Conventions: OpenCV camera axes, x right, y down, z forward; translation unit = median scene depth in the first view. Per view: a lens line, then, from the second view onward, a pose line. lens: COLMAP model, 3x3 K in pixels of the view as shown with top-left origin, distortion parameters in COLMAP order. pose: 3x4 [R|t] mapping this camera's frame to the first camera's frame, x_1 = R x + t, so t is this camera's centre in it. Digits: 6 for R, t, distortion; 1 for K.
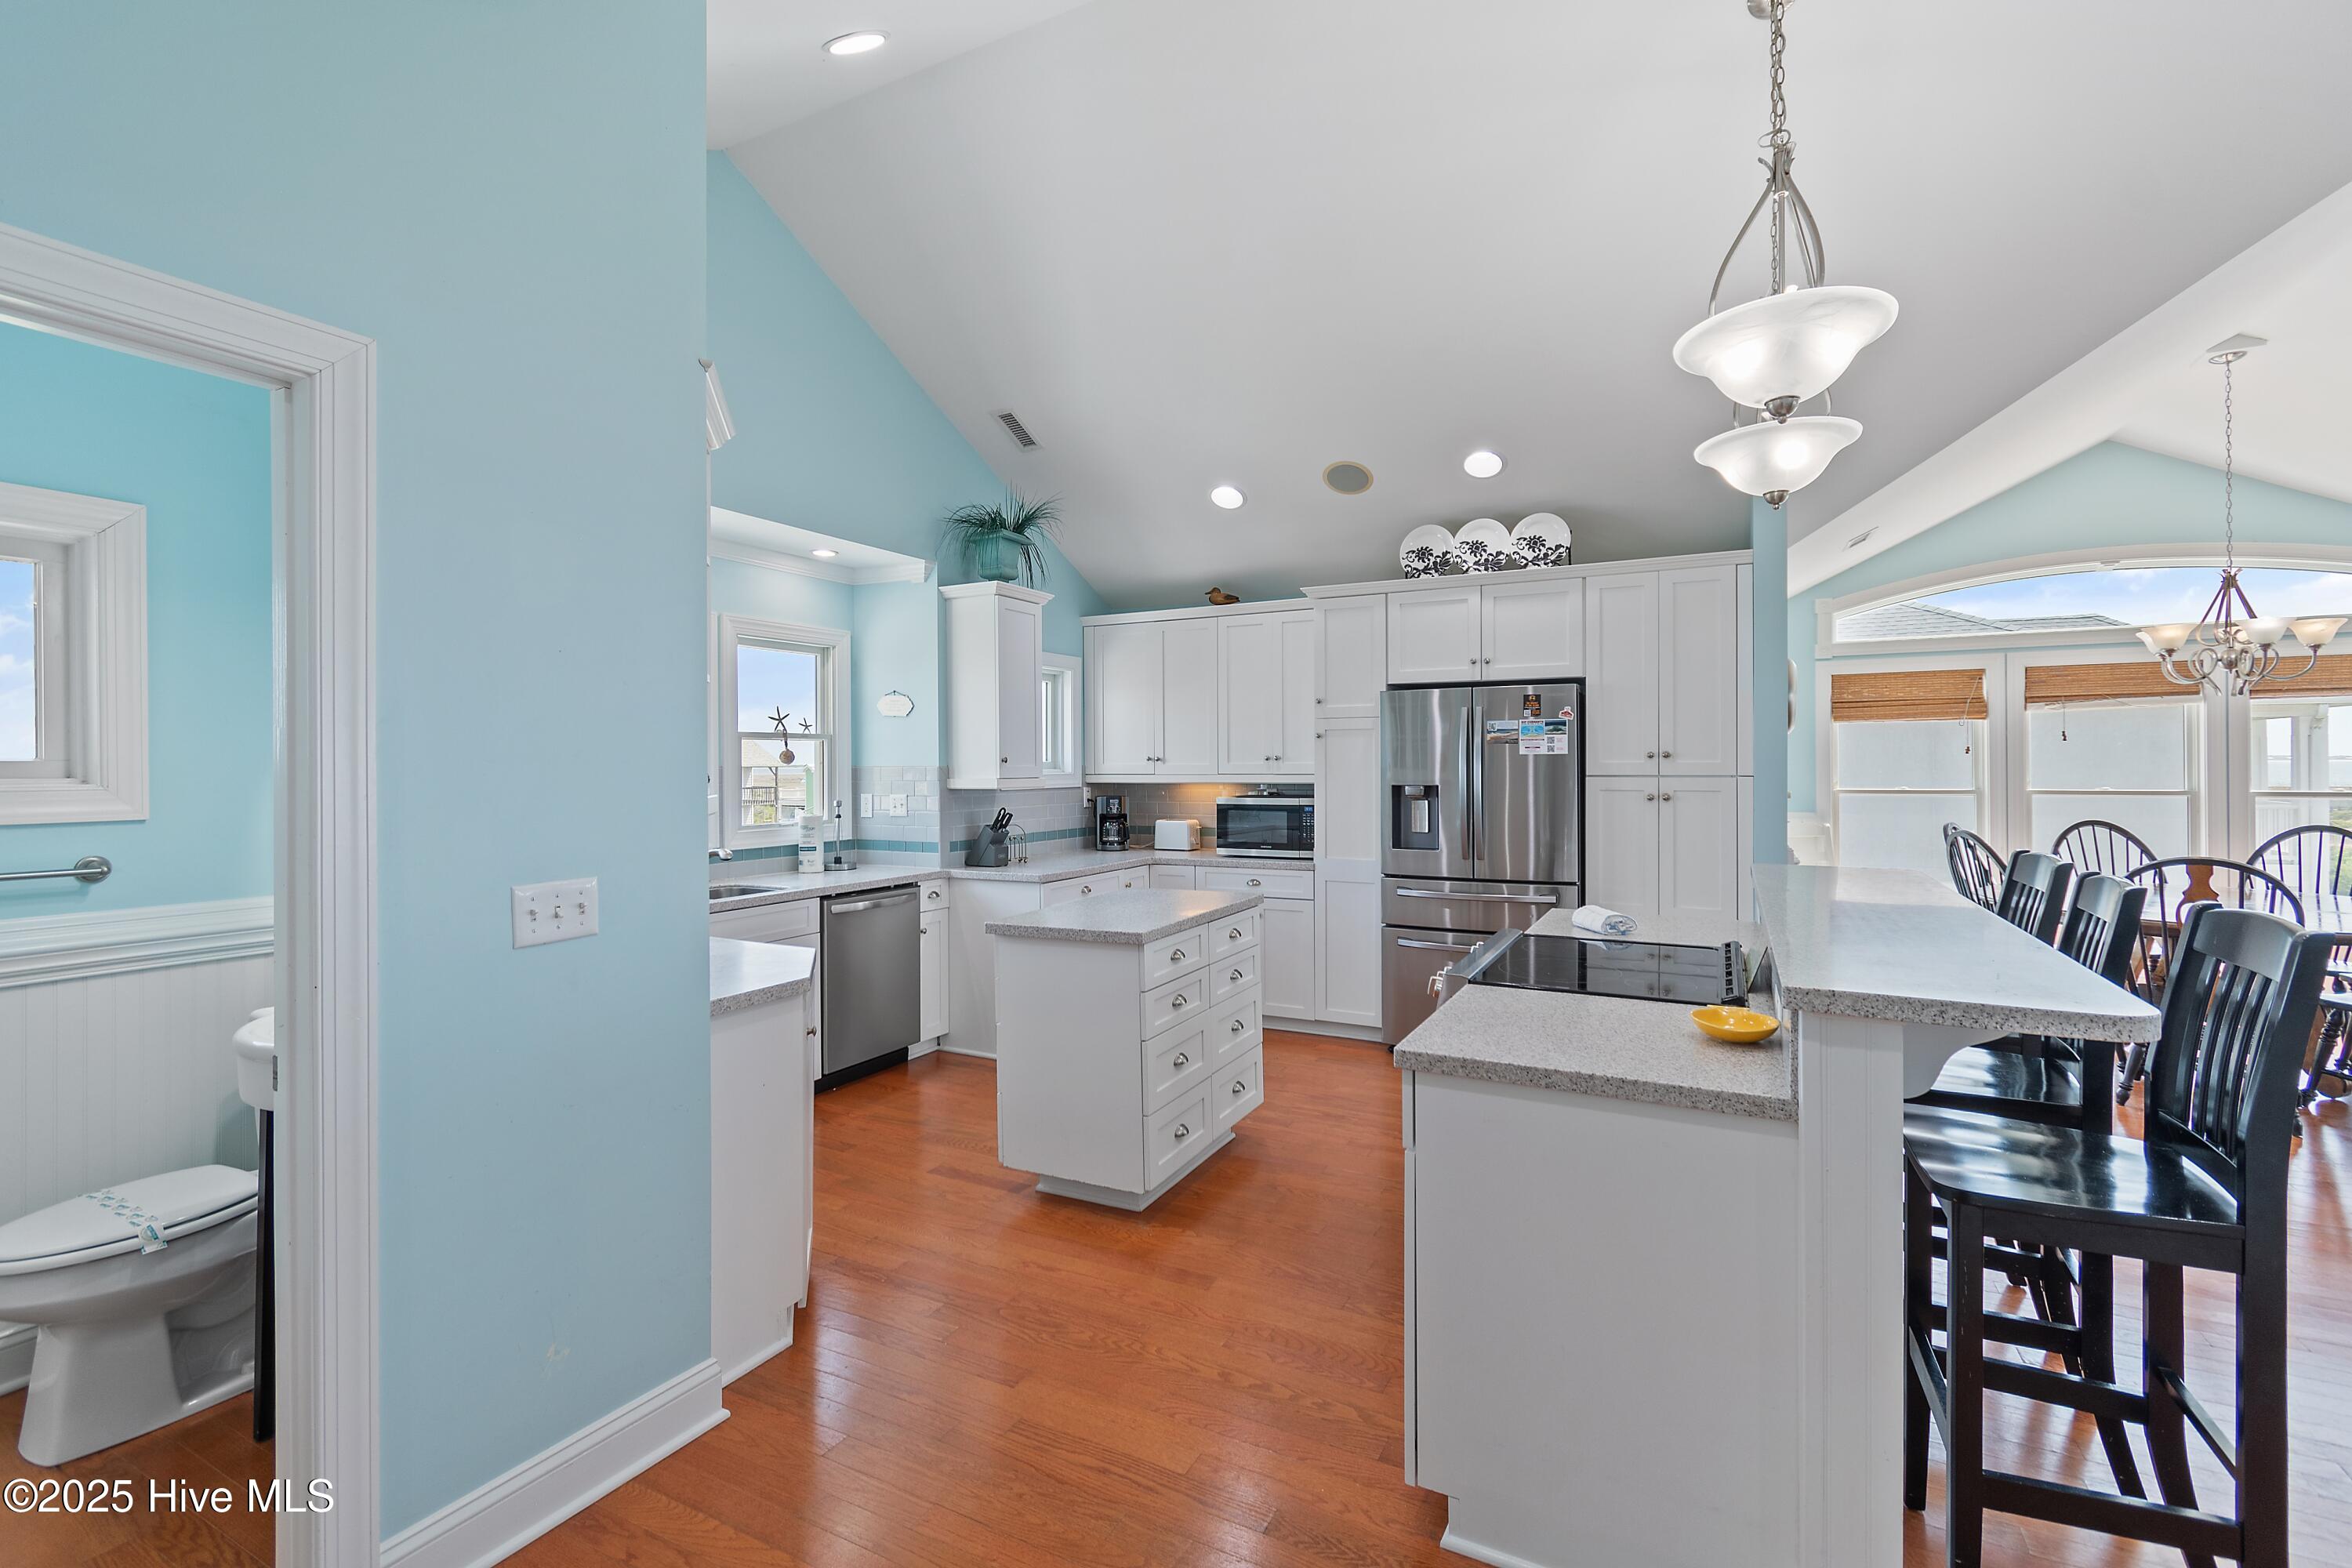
lens RADIAL K [[1041.3, 0, 1167.7], [0, 1041.3, 766.2], [0, 0, 1]] dist [-0.000254, -0.000562]
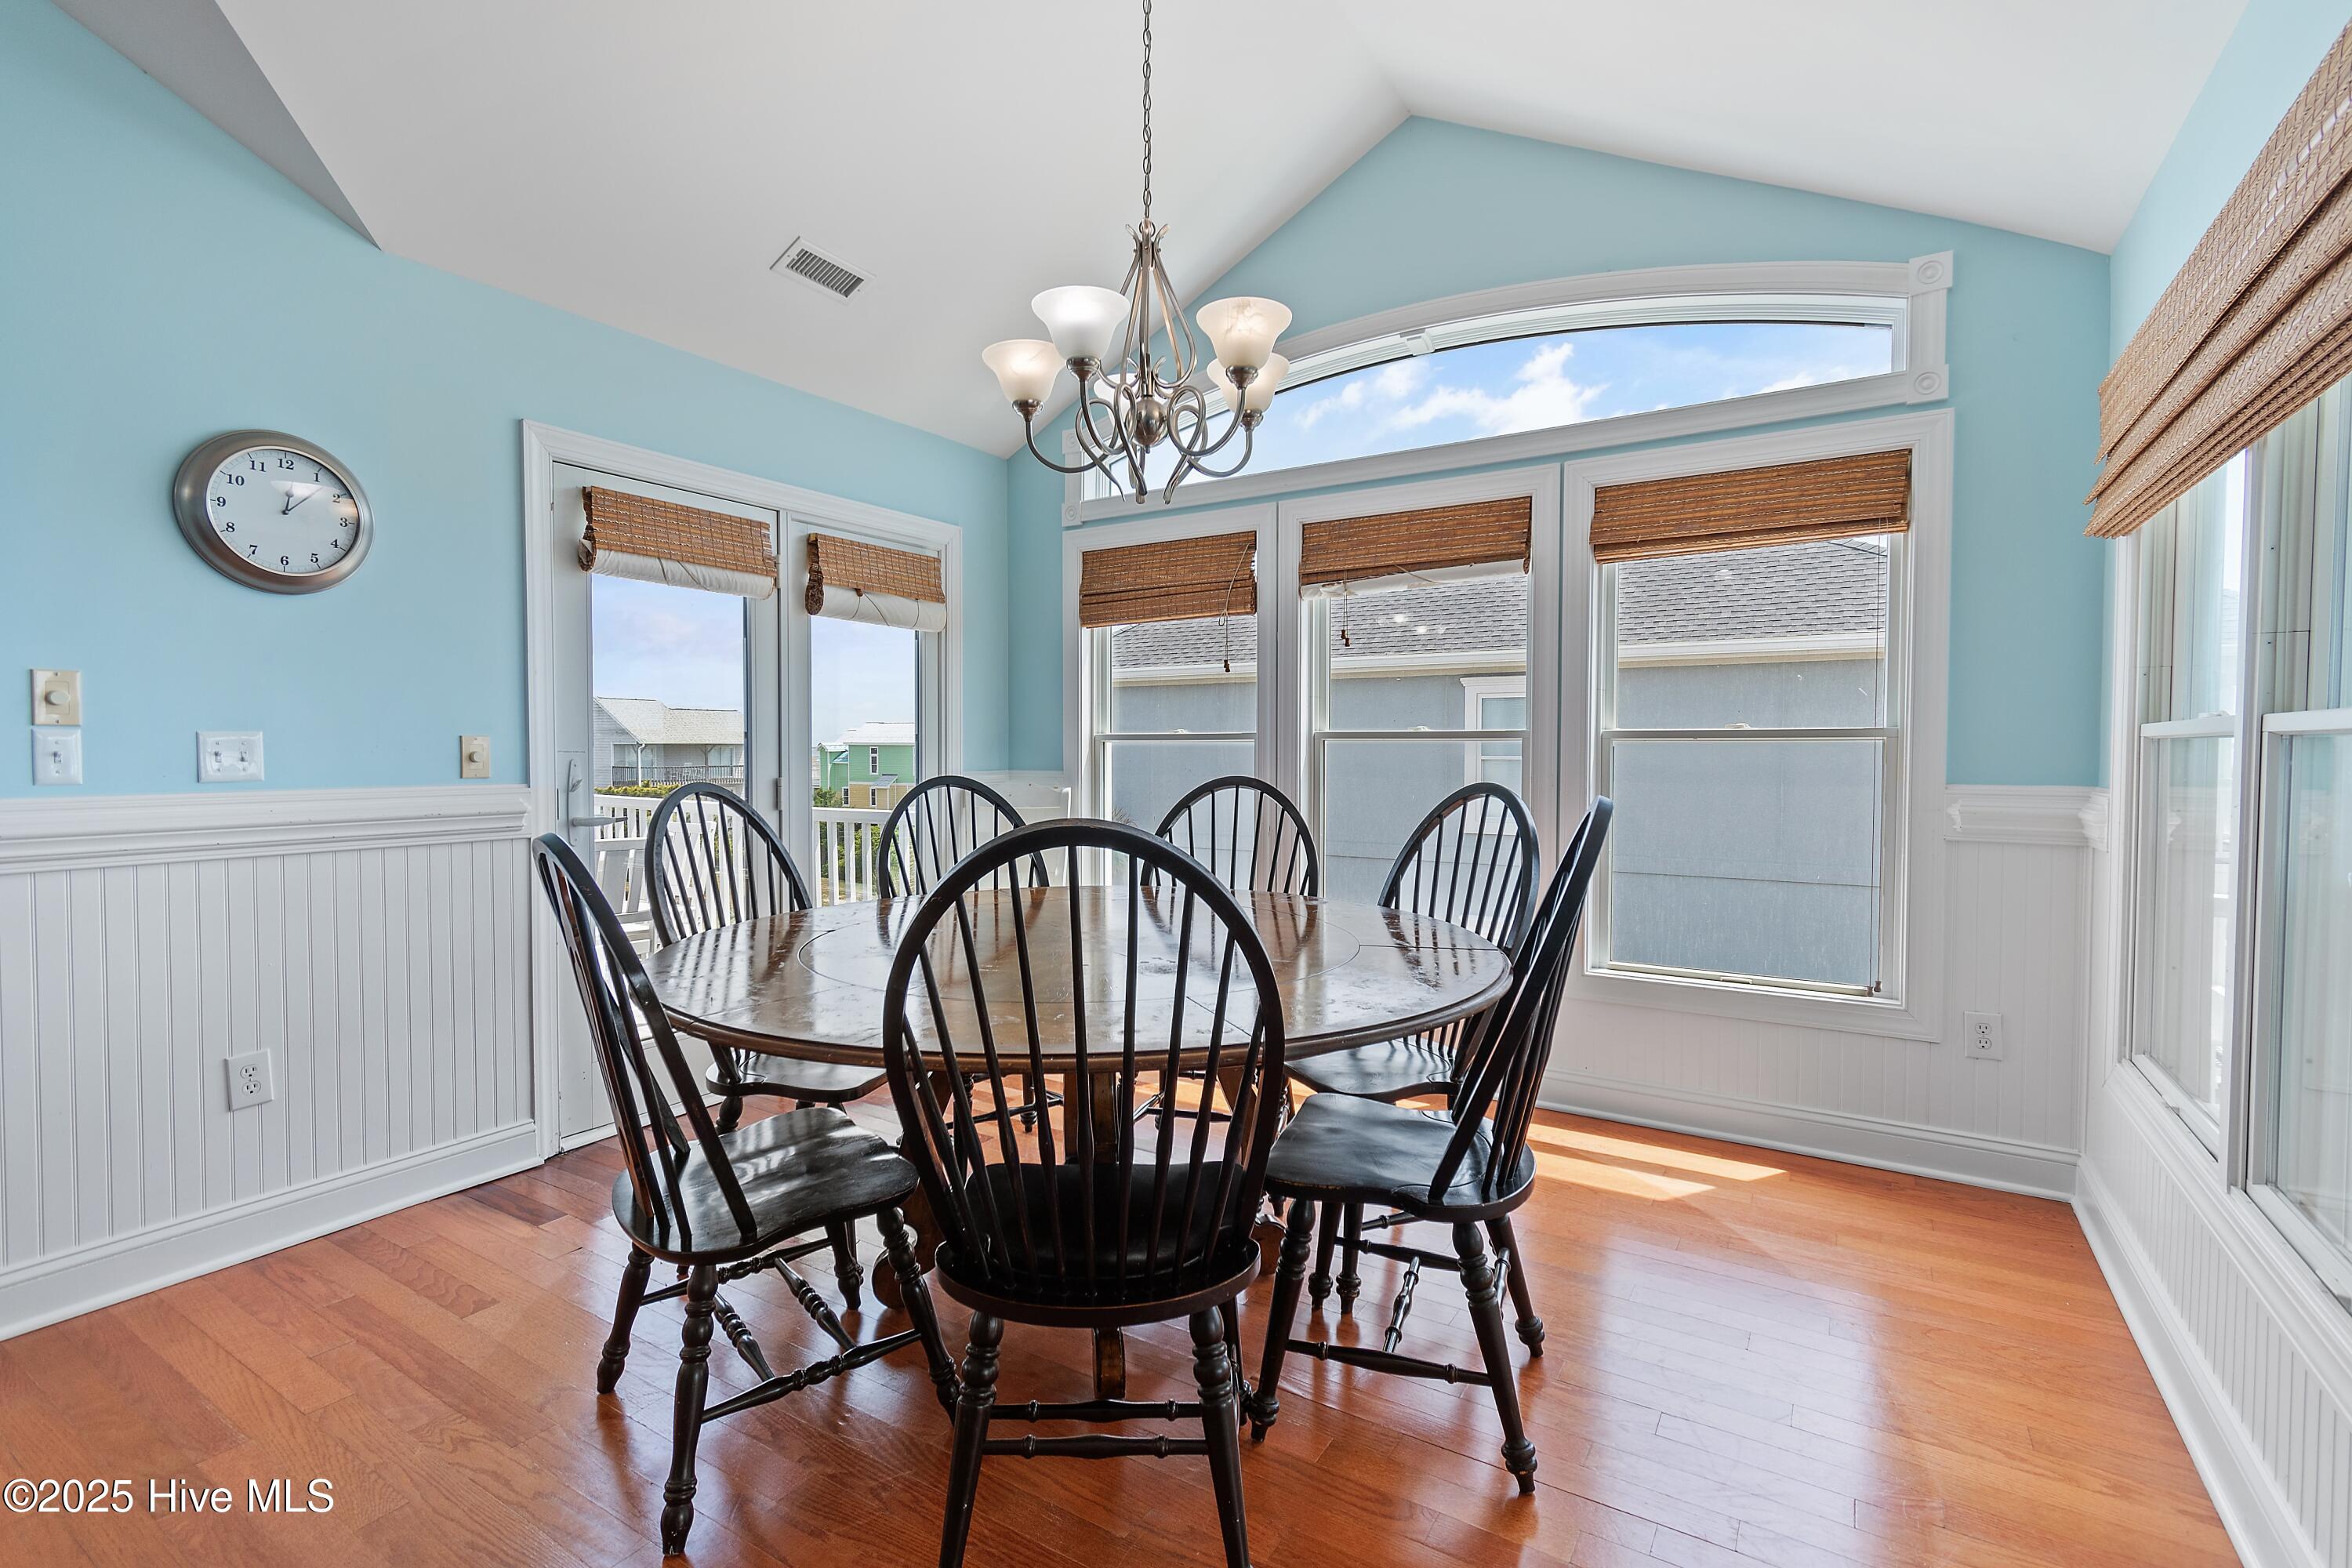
lens RADIAL K [[1075.9, 0, 1168.0], [0, 1075.9, 781.7], [0, 0, 1]] dist [0.002789, 0.000162]
pose [[0.996986, 0.007973, -0.077175, 0.964093], [-0.005693, 0.999542, 0.029709, 0.040651], [0.077377, -0.029180, 0.996575, 0.460975]]
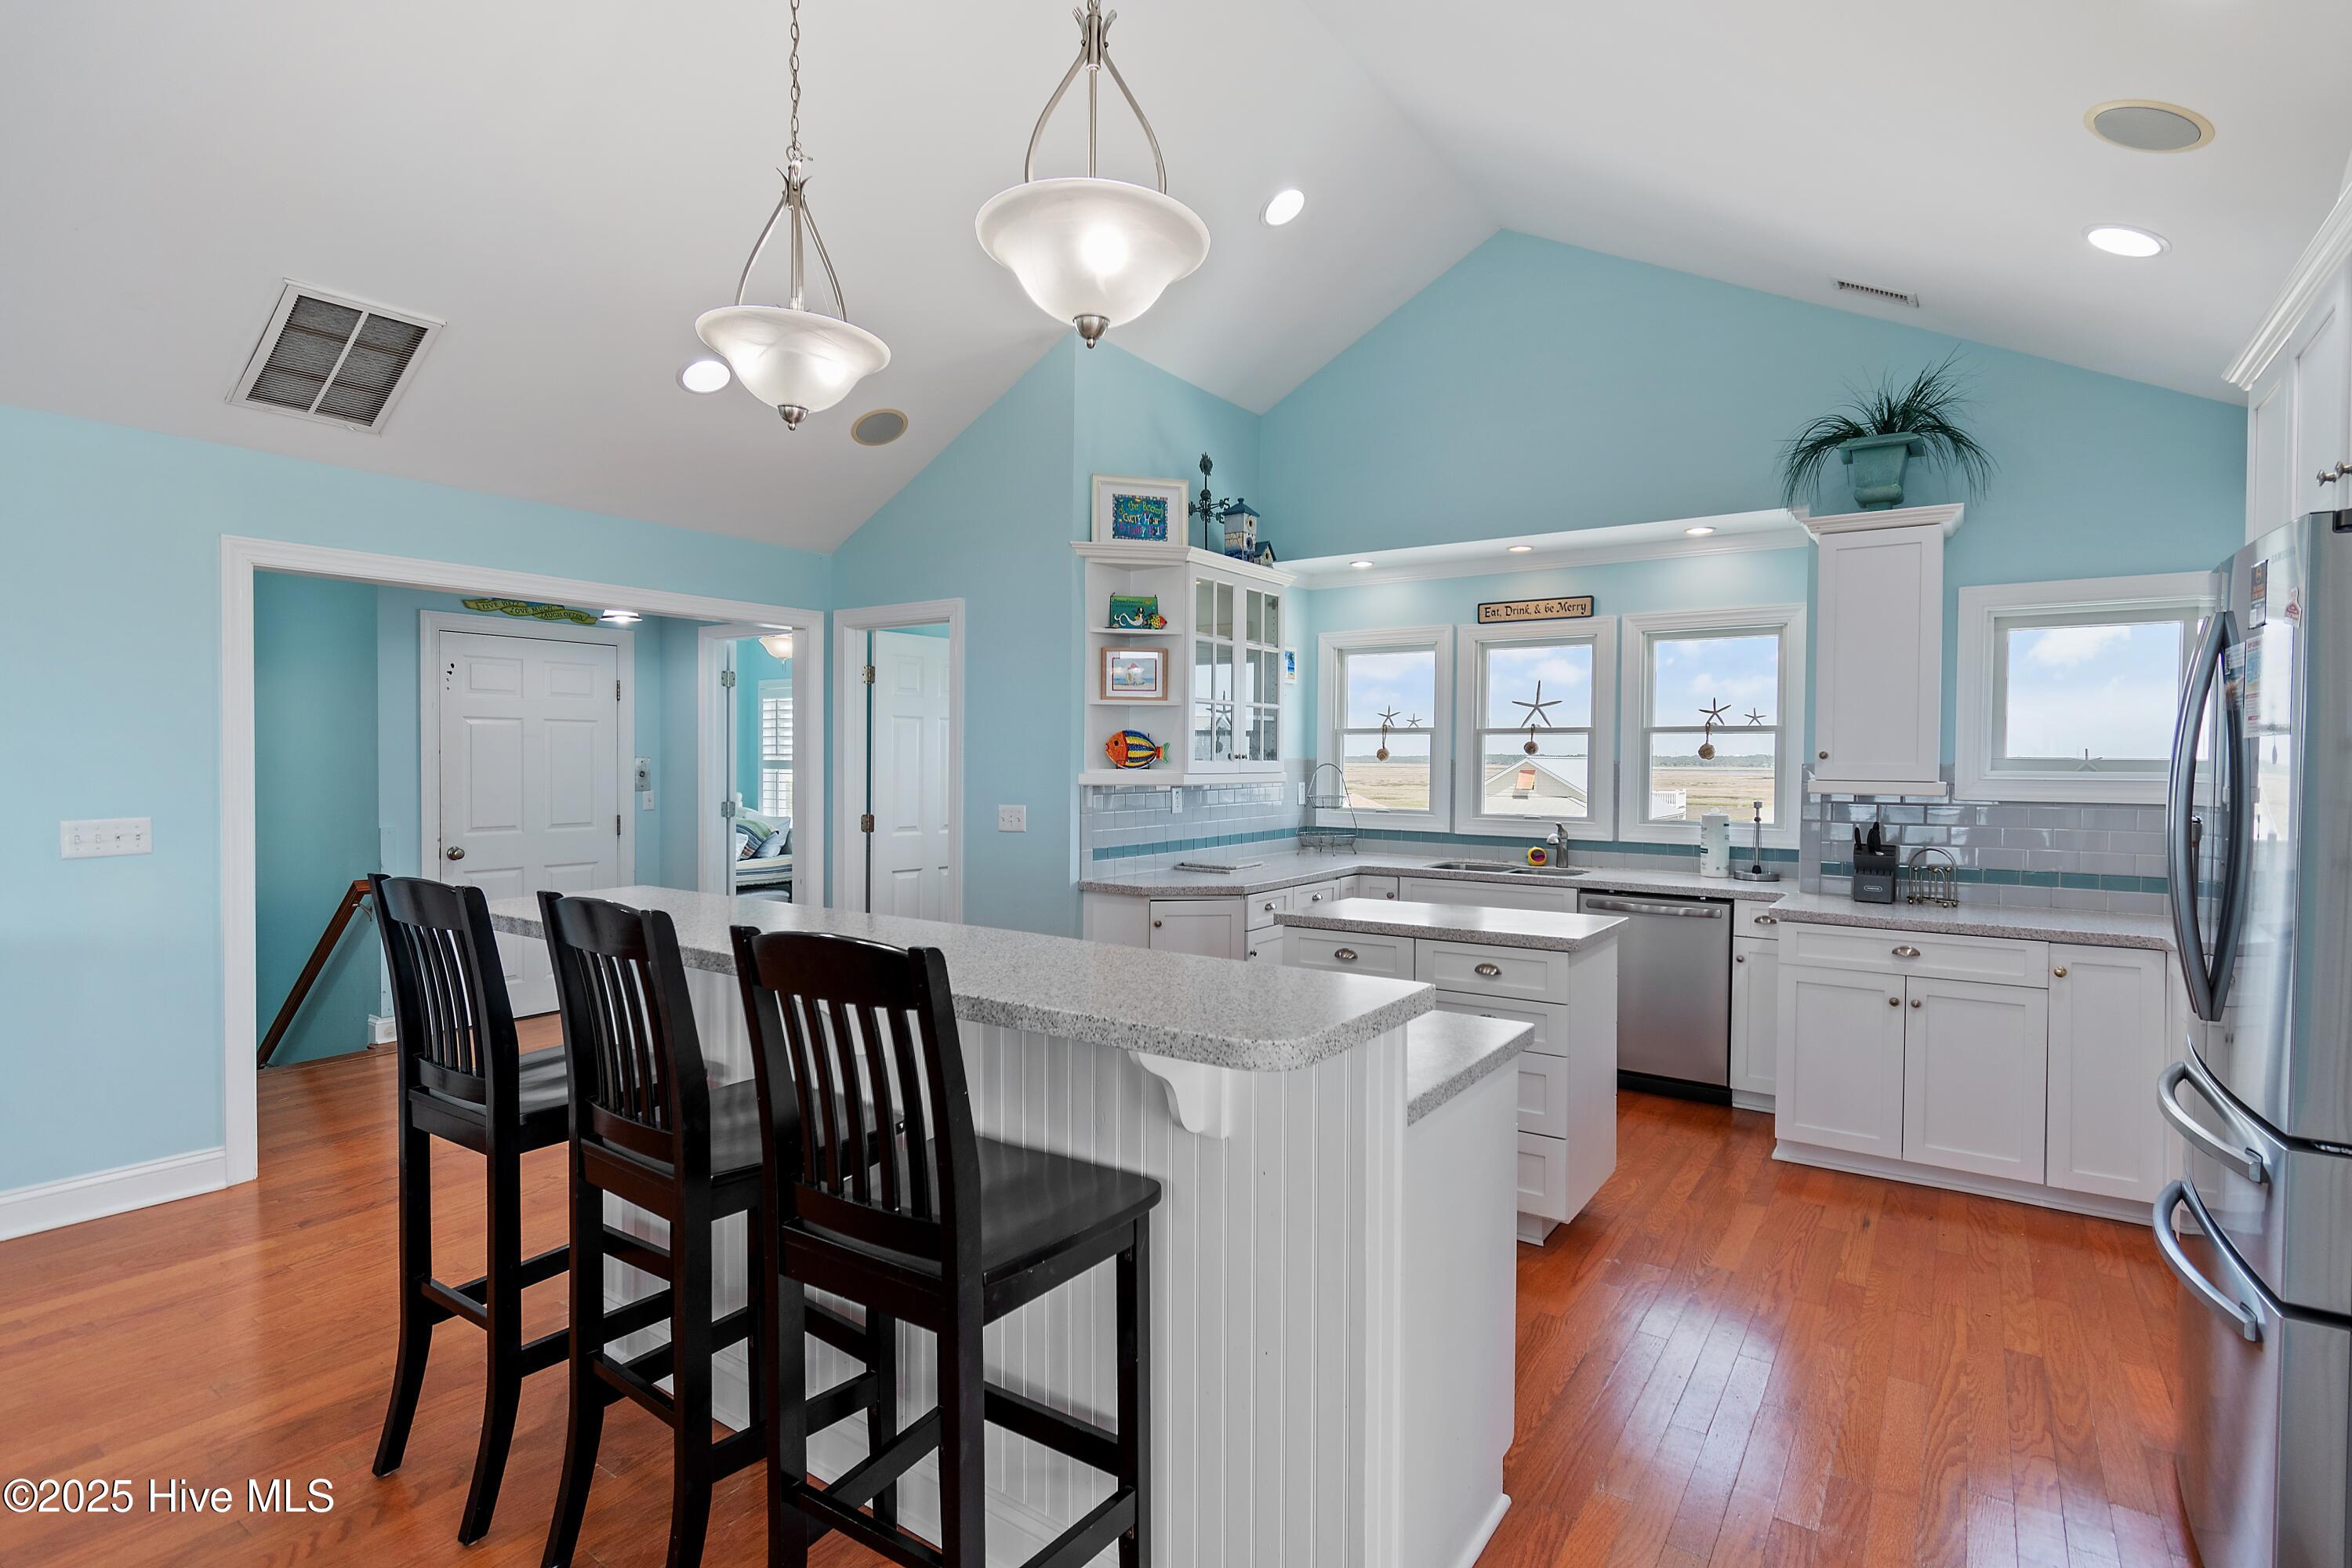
lens RADIAL K [[1141.0, 0, 1177.3], [0, 1141.0, 773.4], [0, 0, 1]] dist [0.011376, 0.000007]
pose [[-0.116758, 0.015370, -0.993041, 0.695472], [-0.009723, 0.999815, 0.016618, -0.001917], [0.993113, 0.011596, -0.116587, 0.623818]]
